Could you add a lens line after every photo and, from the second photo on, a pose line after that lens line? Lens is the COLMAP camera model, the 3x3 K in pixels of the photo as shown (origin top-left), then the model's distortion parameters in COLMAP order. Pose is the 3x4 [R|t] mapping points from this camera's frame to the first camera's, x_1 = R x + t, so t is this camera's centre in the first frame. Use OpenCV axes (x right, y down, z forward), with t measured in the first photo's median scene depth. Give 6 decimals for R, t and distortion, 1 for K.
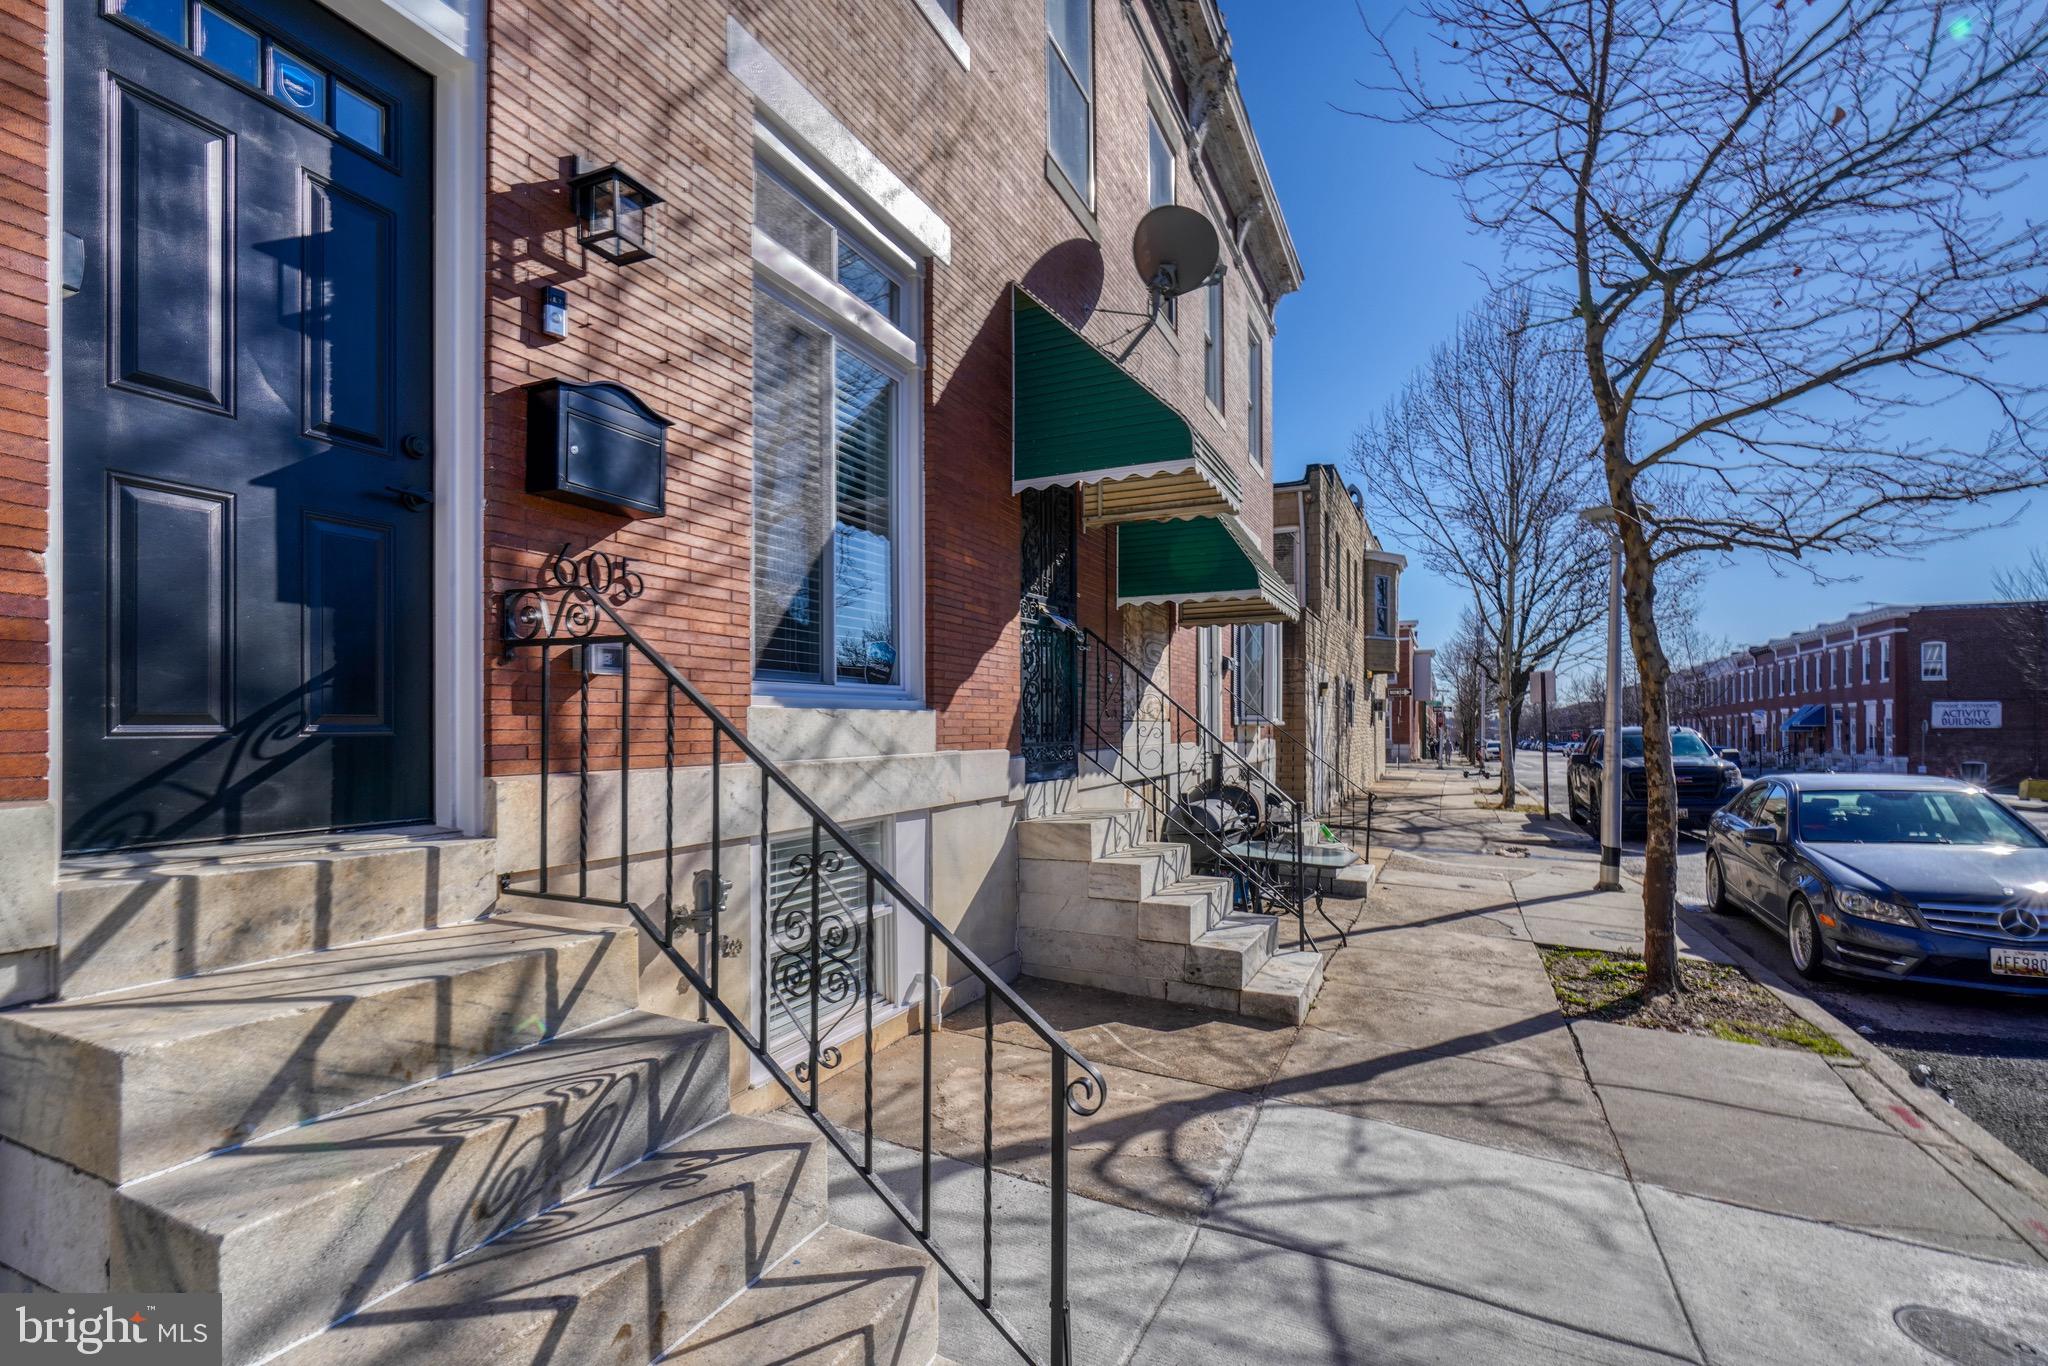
lens RADIAL K [[938.5, 0, 1026.0], [0, 938.5, 718.4], [0, 0, 1]] dist [-0.001878, 0.000054]
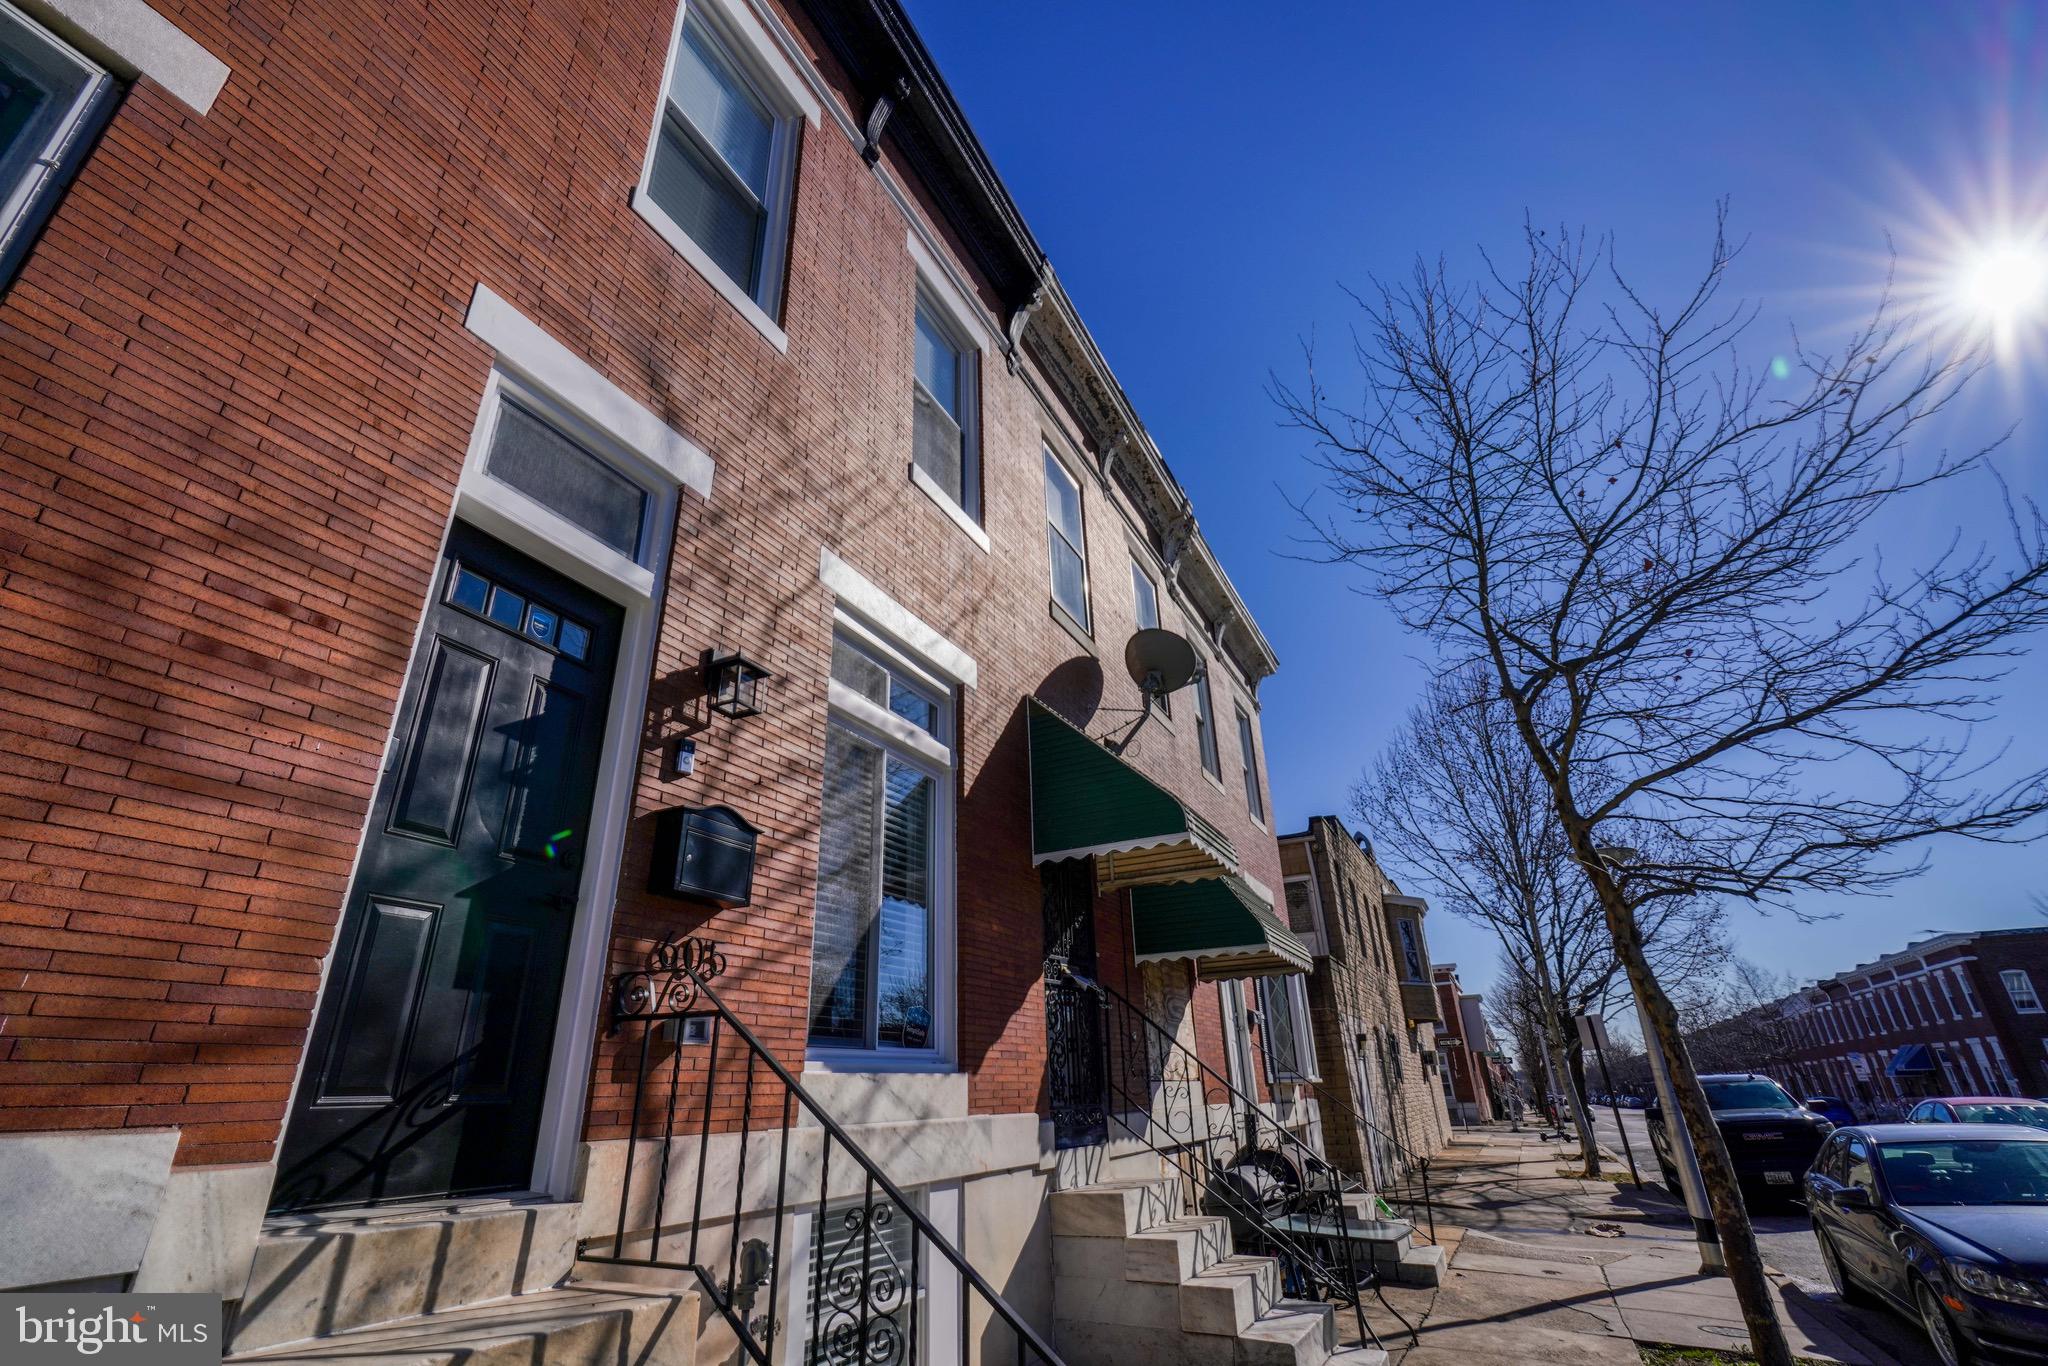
lens RADIAL K [[906.2, 0, 1003.4], [0, 906.2, 679.7], [0, 0, 1]] dist [-0.011129, 0.004497]
pose [[0.998185, -0.041937, -0.043212, 0.008622], [0.020670, 0.912636, -0.408250, 0.004092], [0.056557, 0.406616, 0.911847, -0.131672]]
